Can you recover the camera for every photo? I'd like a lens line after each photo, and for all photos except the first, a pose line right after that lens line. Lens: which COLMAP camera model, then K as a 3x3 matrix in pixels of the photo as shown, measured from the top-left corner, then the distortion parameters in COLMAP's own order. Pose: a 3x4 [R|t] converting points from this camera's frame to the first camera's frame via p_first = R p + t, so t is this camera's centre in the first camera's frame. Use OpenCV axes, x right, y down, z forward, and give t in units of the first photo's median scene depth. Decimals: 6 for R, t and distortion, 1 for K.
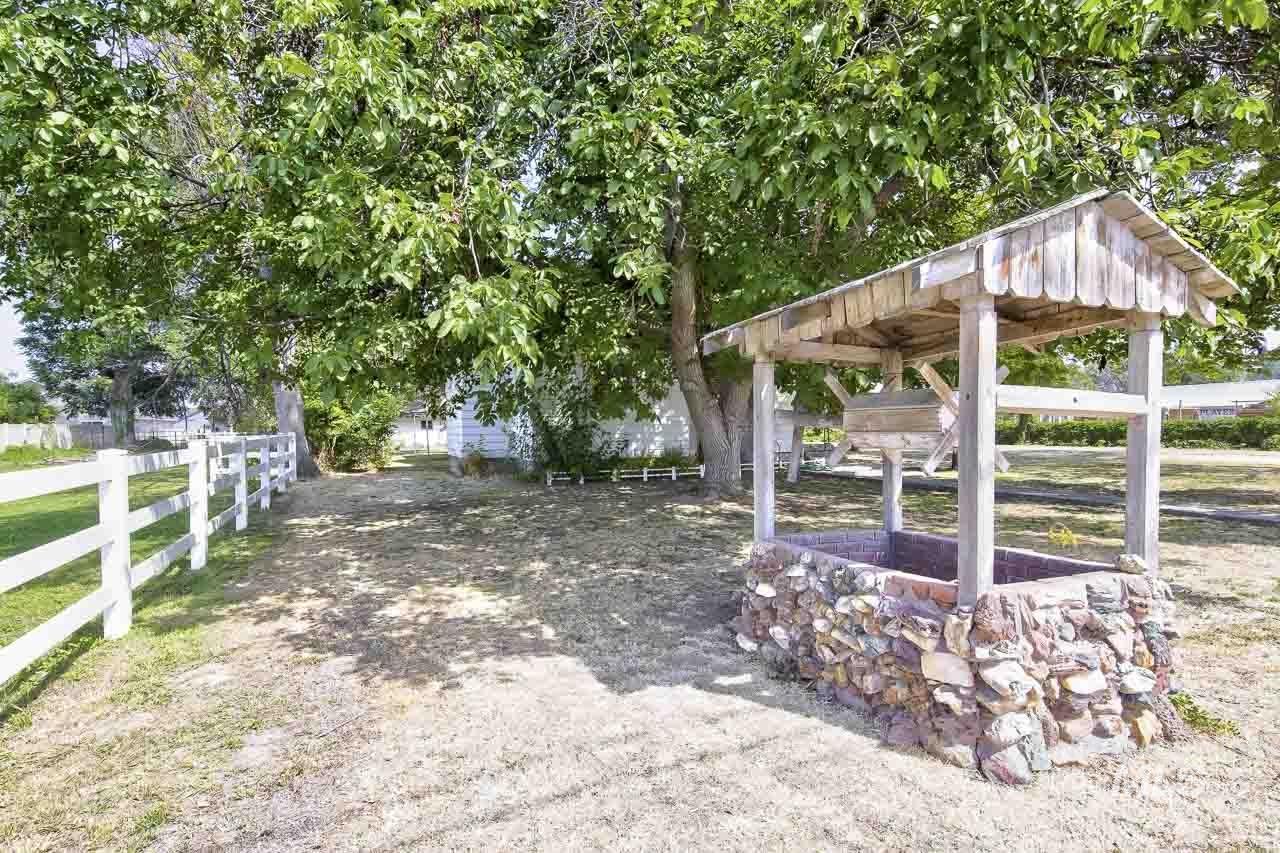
lens RADIAL K [[627.4, 0, 639.7], [0, 627.4, 450.6], [0, 0, 1]] dist [0.000216, 0.000119]
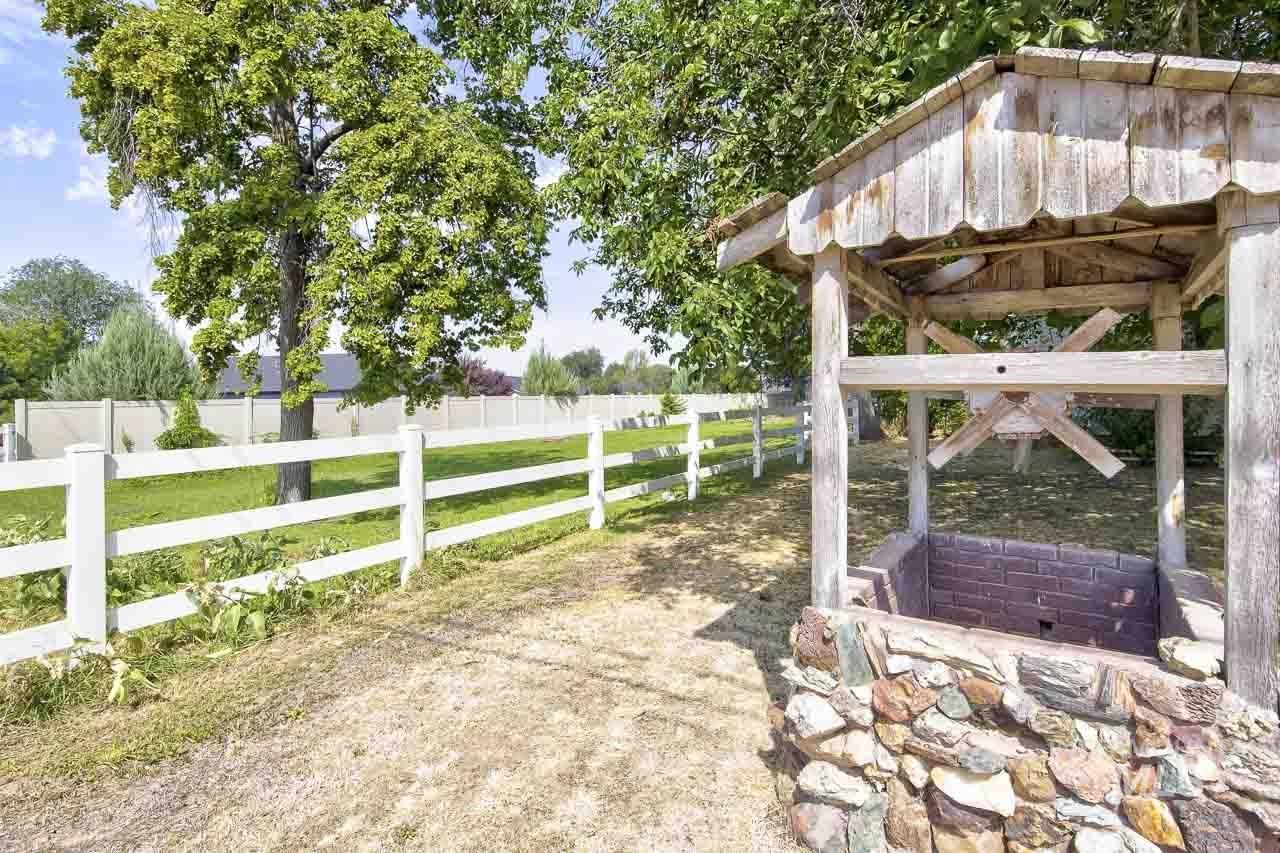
lens RADIAL K [[632.9, 0, 639.9], [0, 632.9, 394.8], [0, 0, 1]] dist [-0.000367, -0.000002]
pose [[0.555518, -0.007419, -0.831471, 0.997012], [-0.018661, 0.999597, -0.021387, -0.031587], [0.831295, 0.027397, 0.555156, 0.293720]]
